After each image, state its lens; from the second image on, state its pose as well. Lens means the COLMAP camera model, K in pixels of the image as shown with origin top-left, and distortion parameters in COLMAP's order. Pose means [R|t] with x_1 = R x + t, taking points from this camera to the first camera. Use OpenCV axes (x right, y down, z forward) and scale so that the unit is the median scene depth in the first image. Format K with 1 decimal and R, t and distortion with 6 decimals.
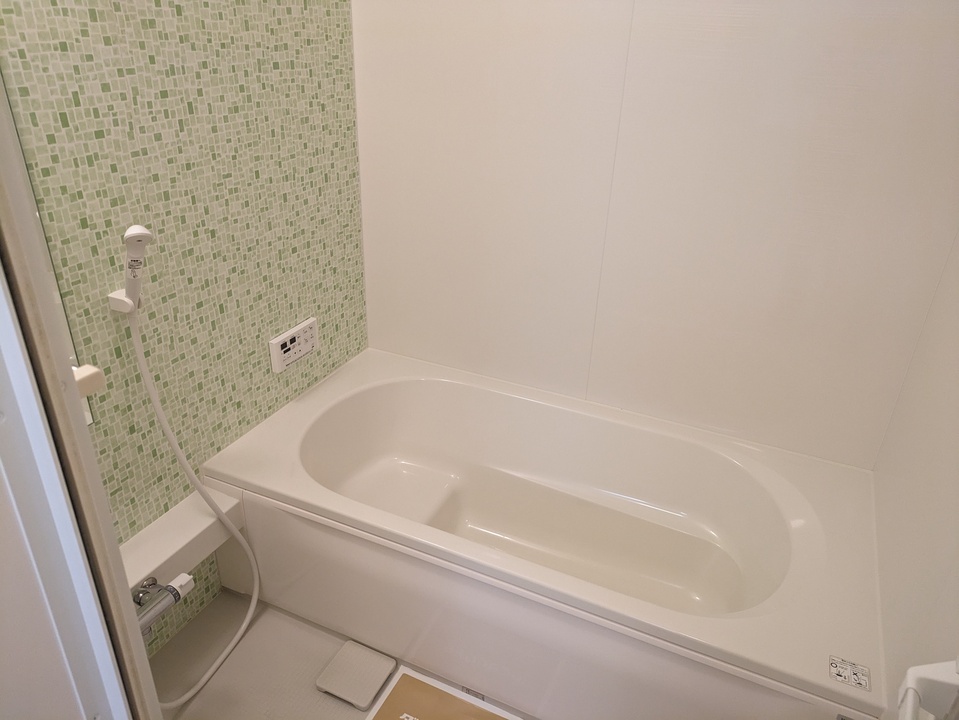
lens RADIAL K [[709.8, 0, 476.3], [0, 709.8, 358.4], [0, 0, 1]] dist [0.037957, -0.020166]
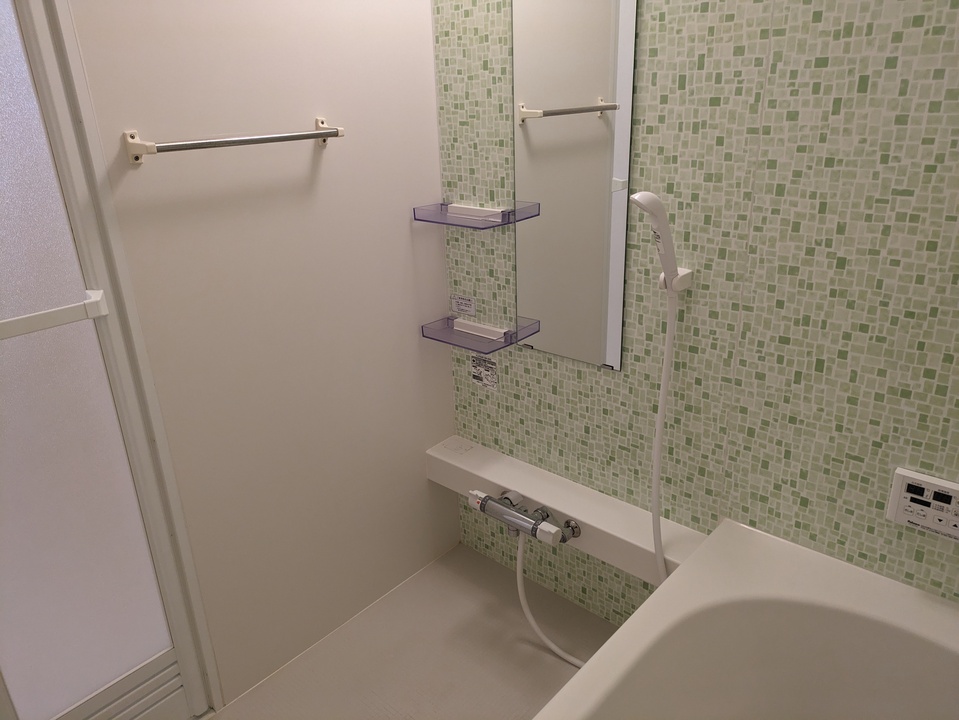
lens RADIAL K [[709.8, 0, 476.4], [0, 709.8, 361.9], [0, 0, 1]] dist [0.037957, -0.020166]
pose [[-0.287520, 0.328753, -0.899585, 0.500753], [-0.413023, 0.804867, 0.426146, -0.300182], [0.864144, 0.494075, -0.095633, 0.961694]]
